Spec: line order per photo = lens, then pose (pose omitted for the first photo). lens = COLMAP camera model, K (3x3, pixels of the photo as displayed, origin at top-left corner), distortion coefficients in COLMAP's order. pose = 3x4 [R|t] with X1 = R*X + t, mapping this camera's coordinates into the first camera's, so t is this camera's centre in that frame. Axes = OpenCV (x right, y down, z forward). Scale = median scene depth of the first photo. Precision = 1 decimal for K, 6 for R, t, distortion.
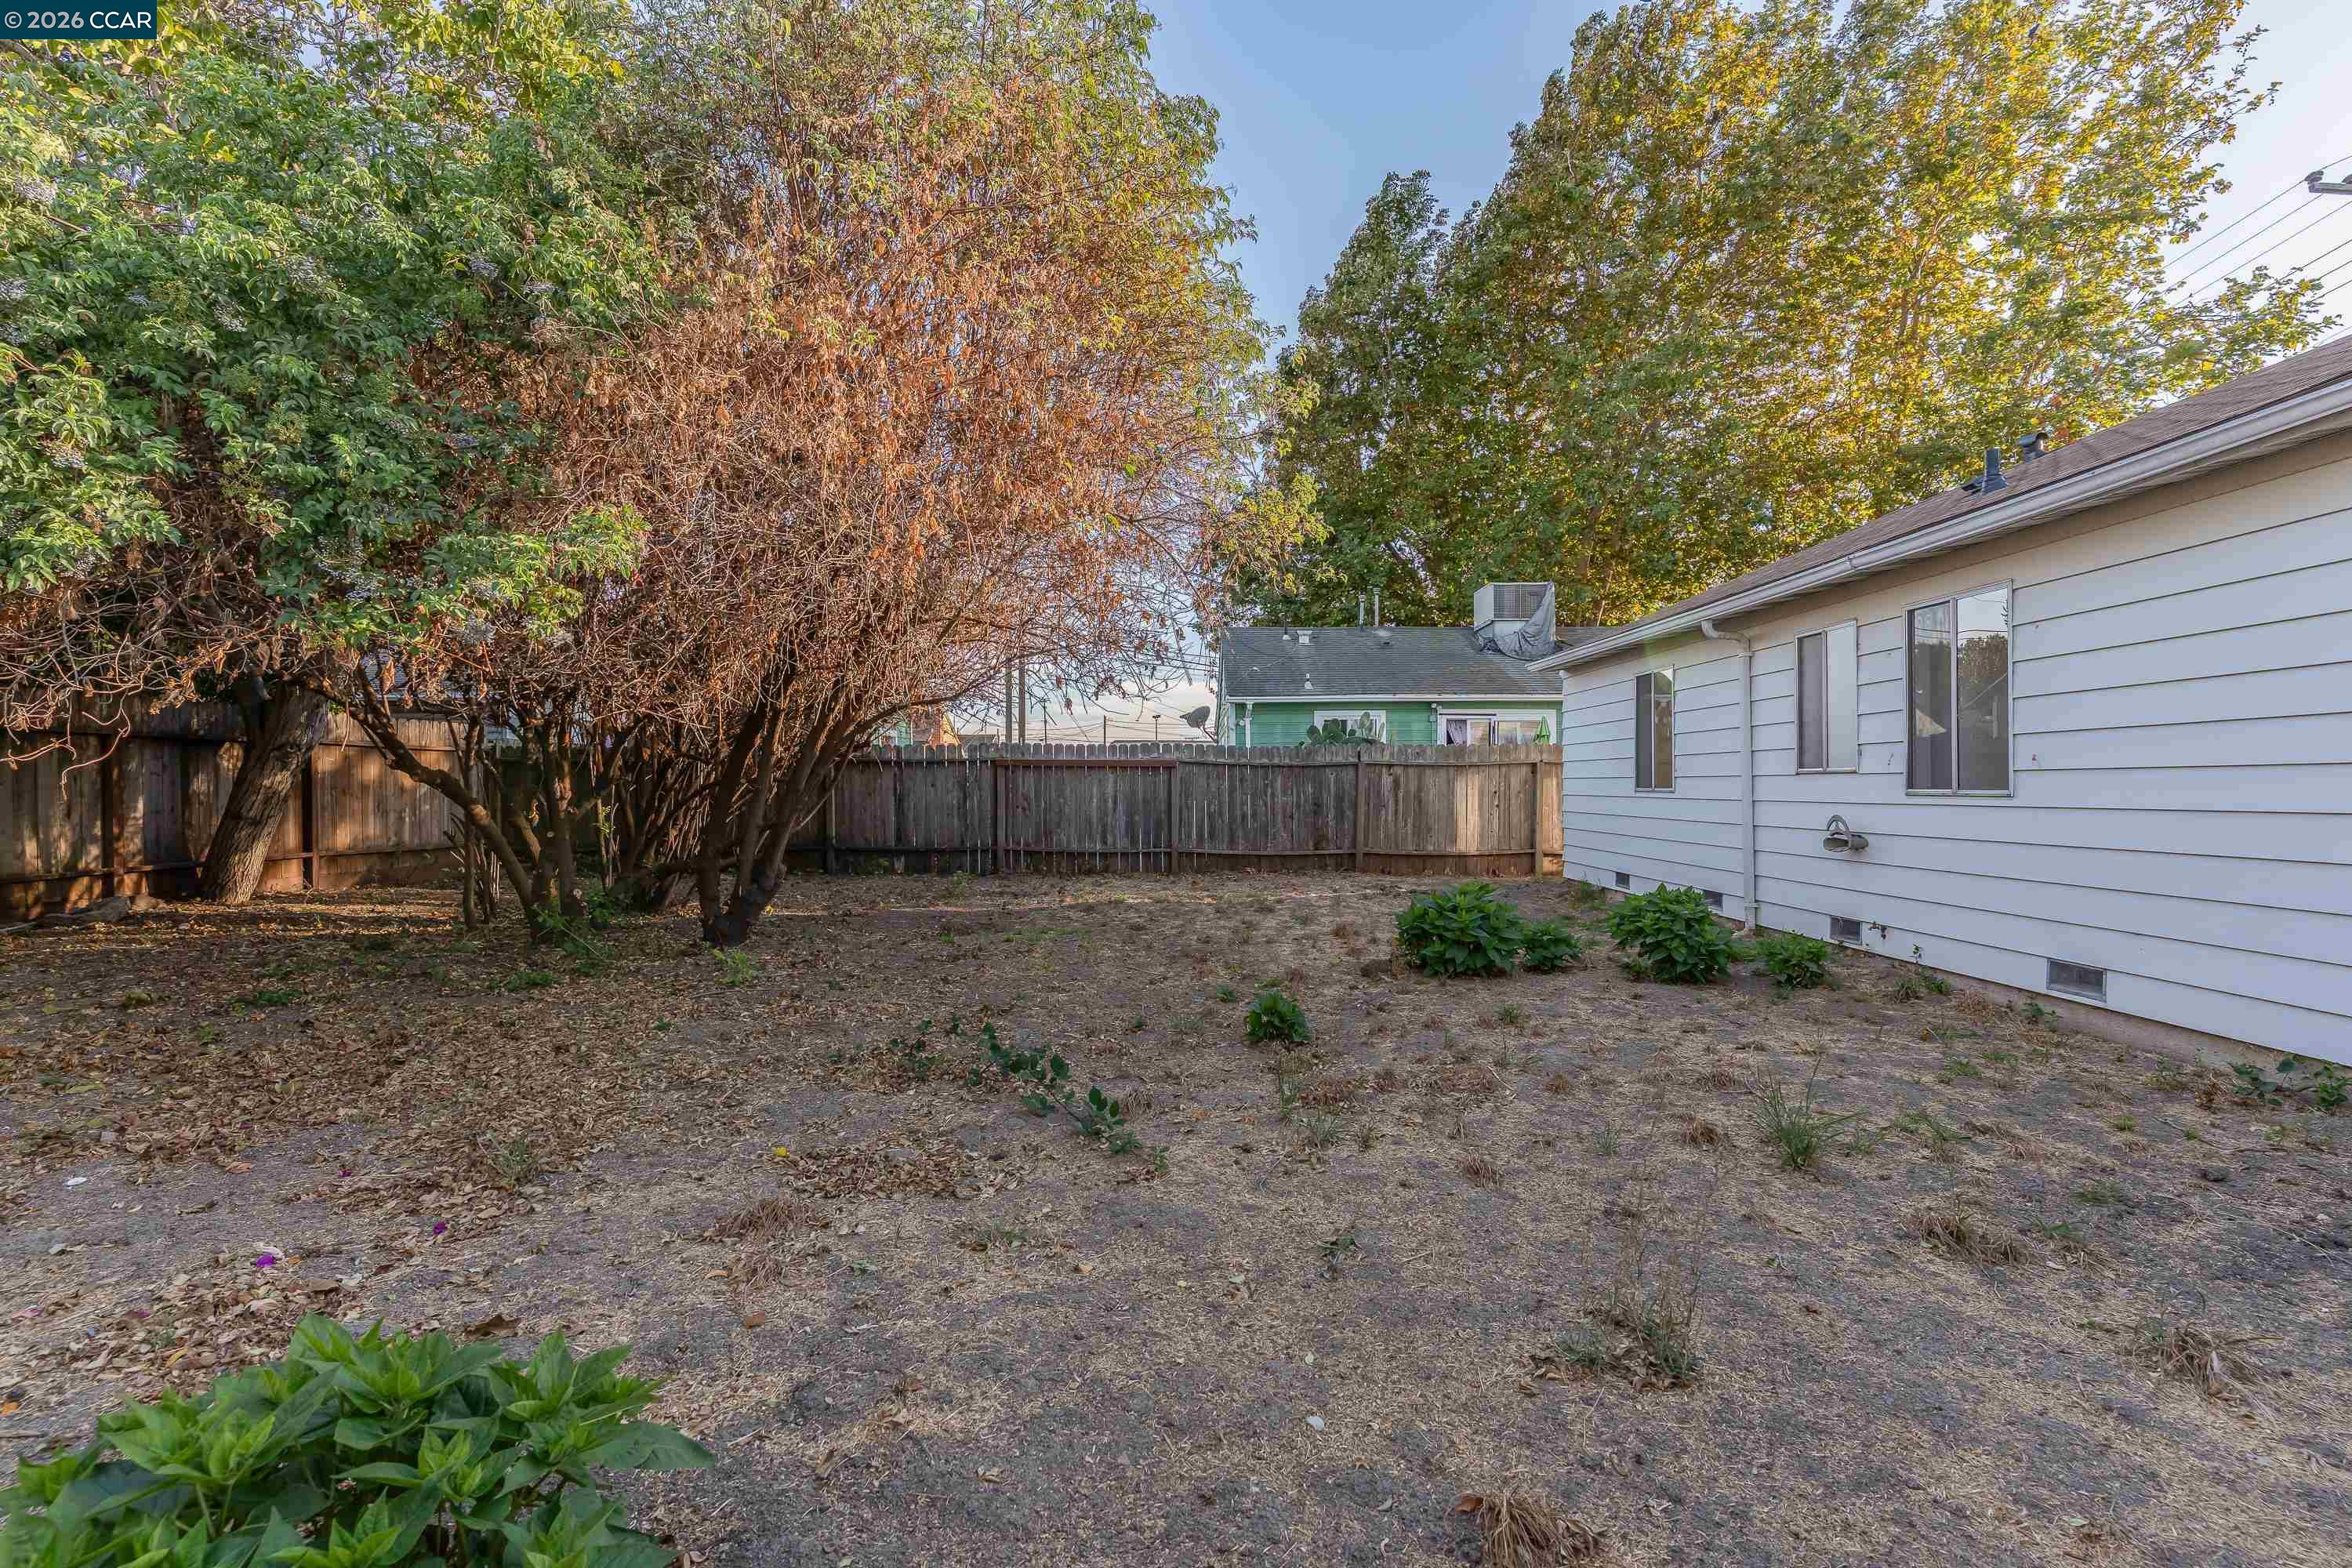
lens RADIAL K [[1136.7, 0, 1176.3], [0, 1136.7, 795.6], [0, 0, 1]] dist [0.031433, -0.000254]
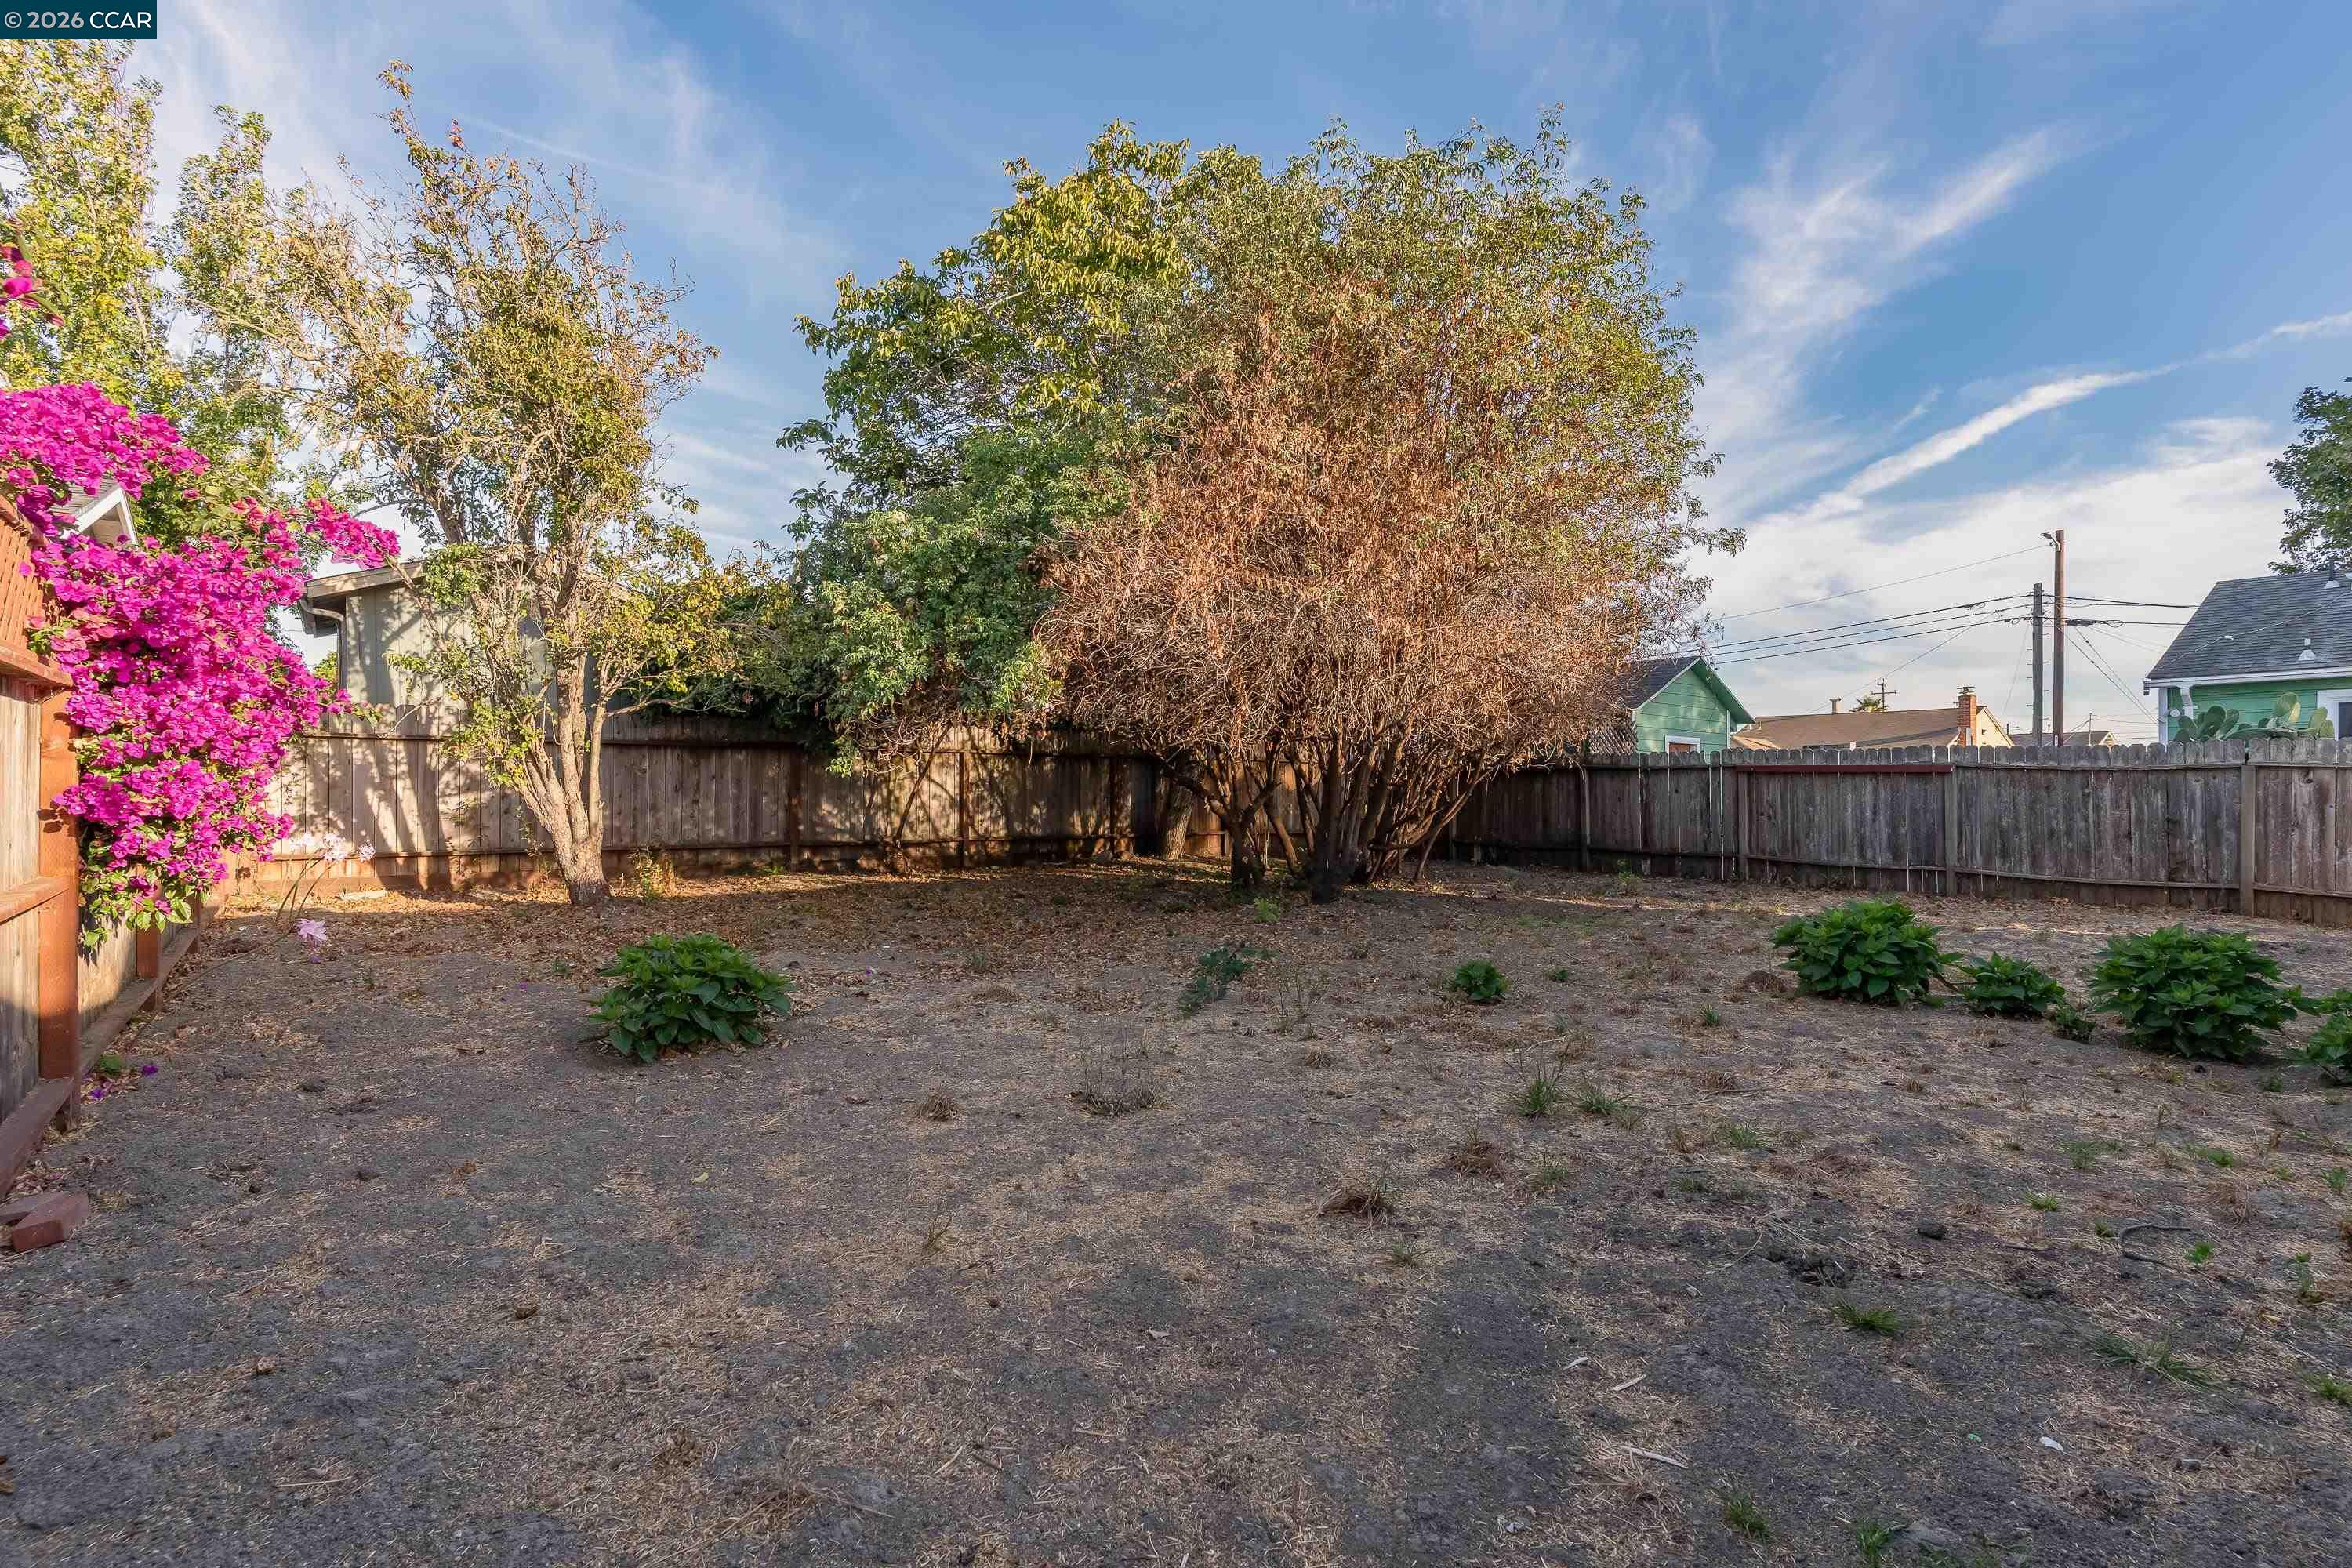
lens RADIAL K [[1136.7, 0, 1173.9], [0, 1136.7, 772.6], [0, 0, 1]] dist [0.031433, -0.000254]
pose [[0.627387, -0.005853, -0.778685, 0.312575], [-0.015032, 0.999694, -0.019626, 0.000929], [0.778562, 0.024018, 0.627108, -0.001871]]
